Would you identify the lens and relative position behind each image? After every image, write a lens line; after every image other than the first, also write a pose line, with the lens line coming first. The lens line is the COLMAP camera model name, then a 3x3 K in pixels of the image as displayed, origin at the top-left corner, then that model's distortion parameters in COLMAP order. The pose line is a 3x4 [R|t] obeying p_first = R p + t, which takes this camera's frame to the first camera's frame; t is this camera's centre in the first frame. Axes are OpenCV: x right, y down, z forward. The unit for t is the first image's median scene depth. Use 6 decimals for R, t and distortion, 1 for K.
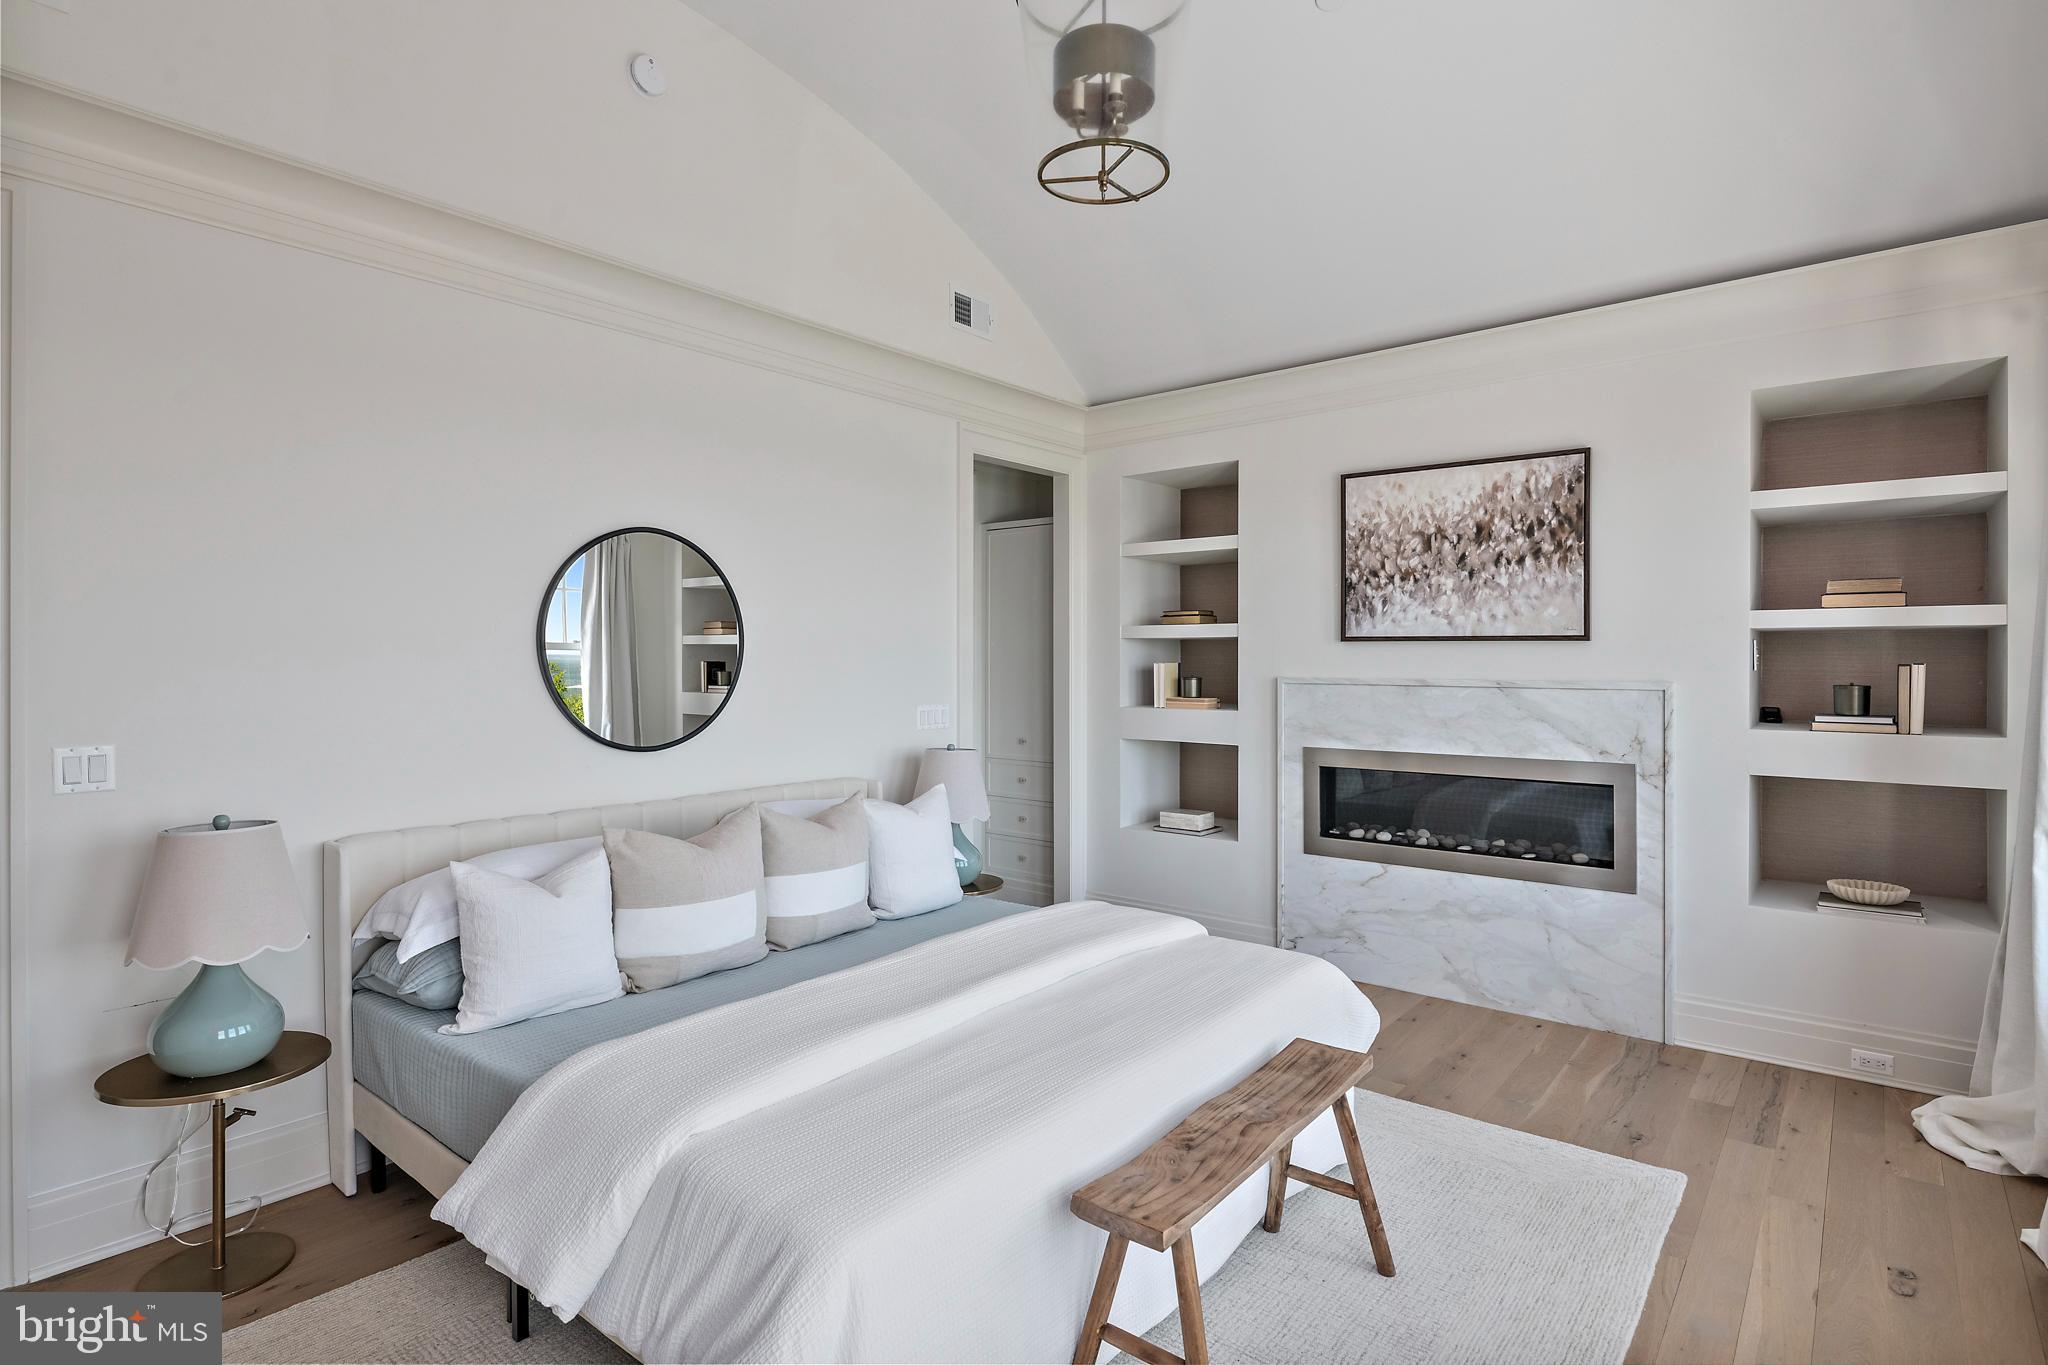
lens RADIAL K [[1033.5, 0, 1018.6], [0, 1033.5, 653.3], [0, 0, 1]] dist [0.001398, -0.007624]
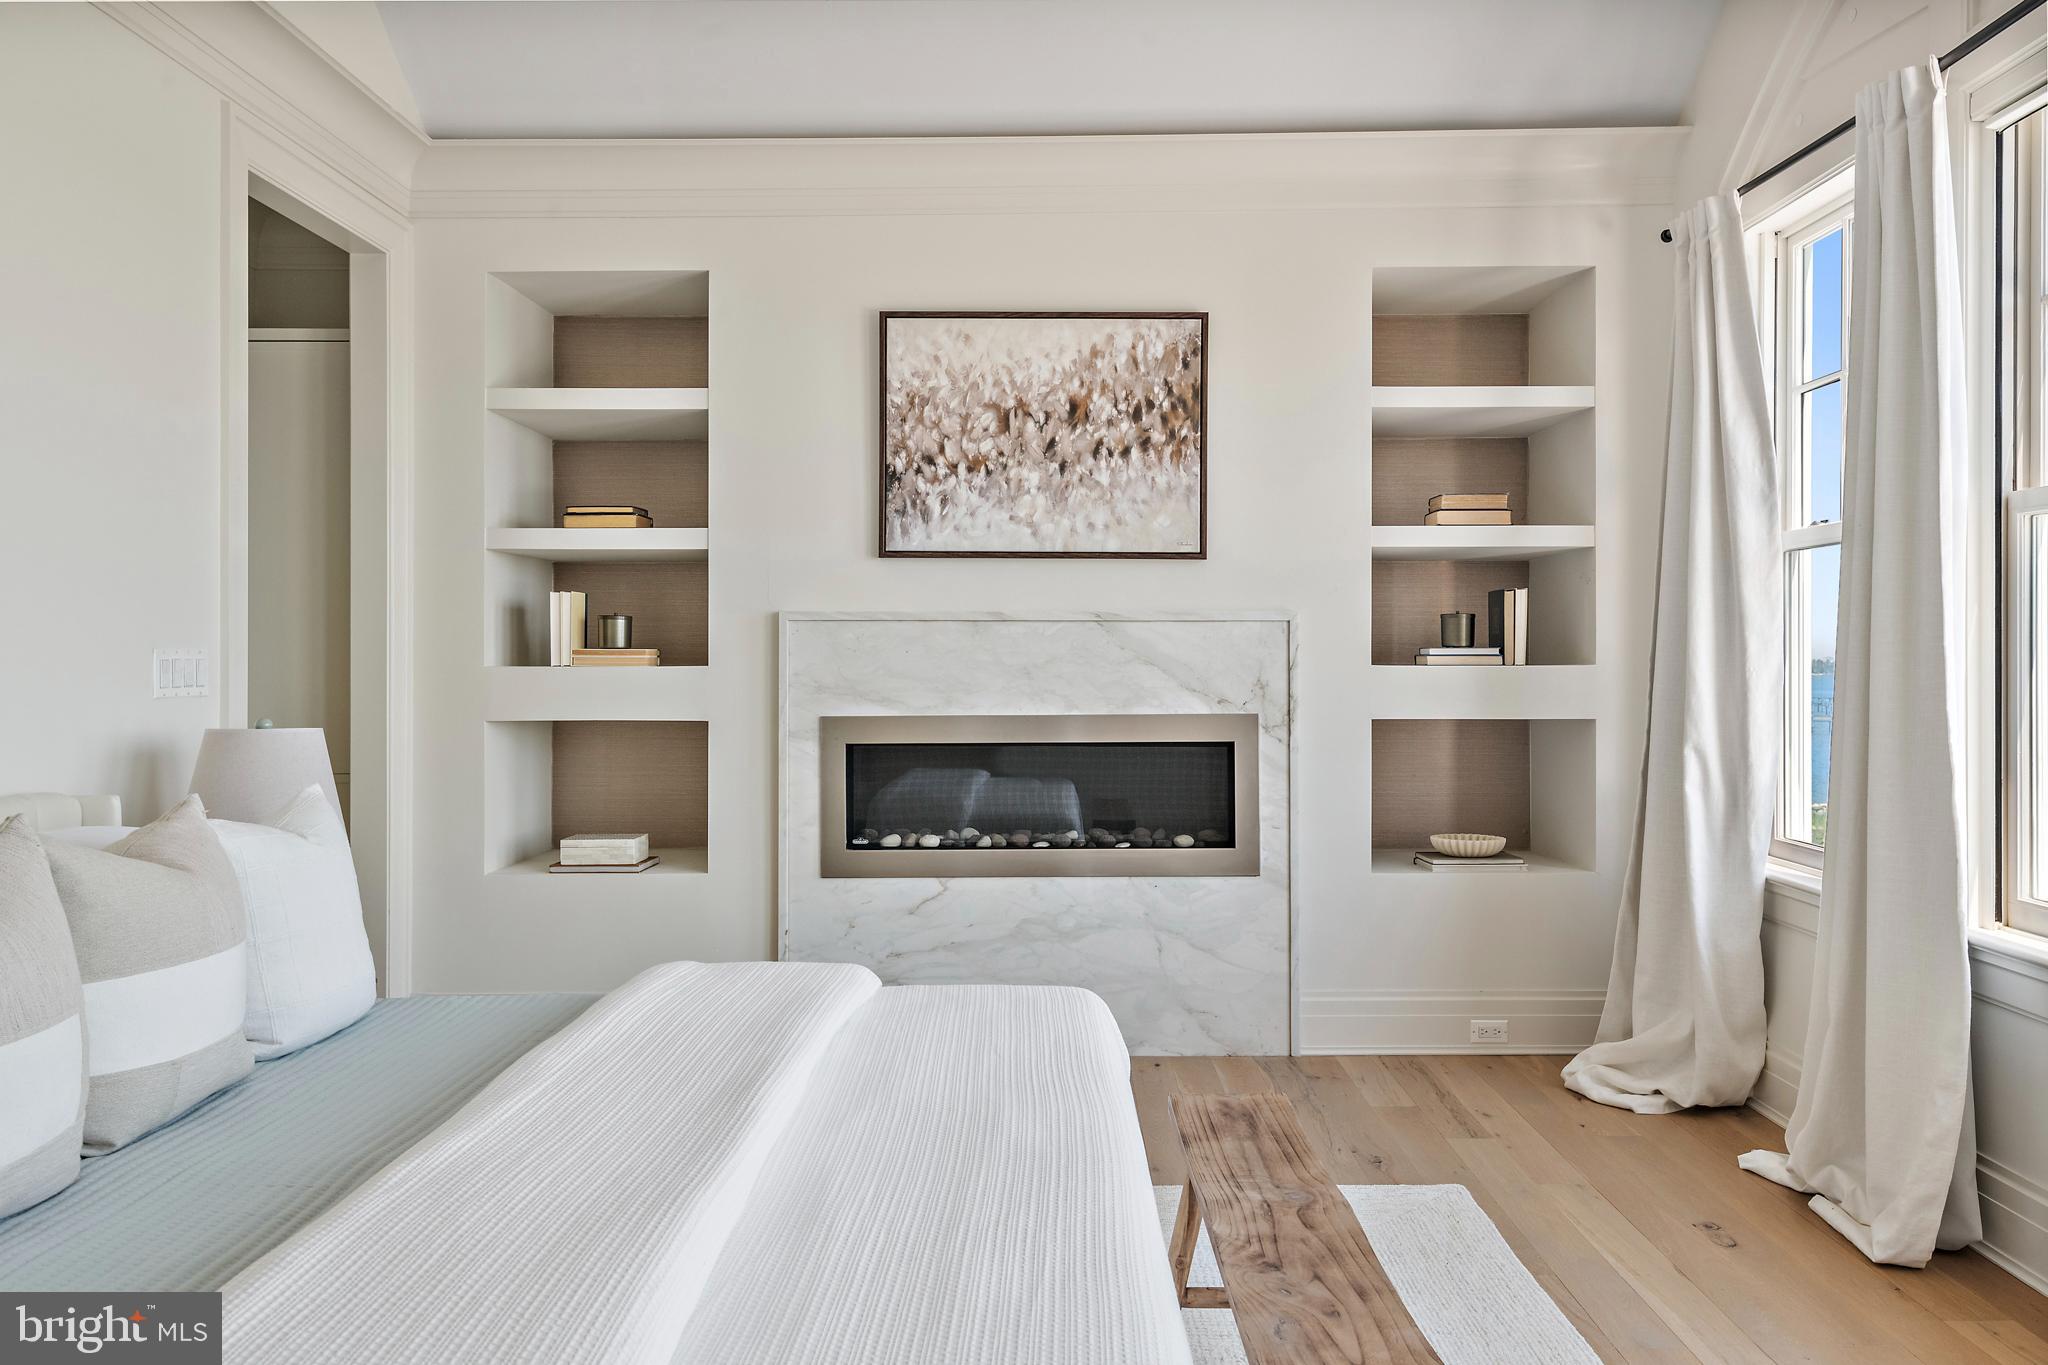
lens RADIAL K [[1481.9, 0, 1028.4], [0, 1481.9, 646.2], [0, 0, 1]] dist [0.014352, 0.000440]
pose [[0.773949, 0.007133, 0.633207, -0.248897], [-0.001736, 0.999957, -0.009142, 0.060850], [-0.633245, 0.005976, 0.773928, 0.205413]]
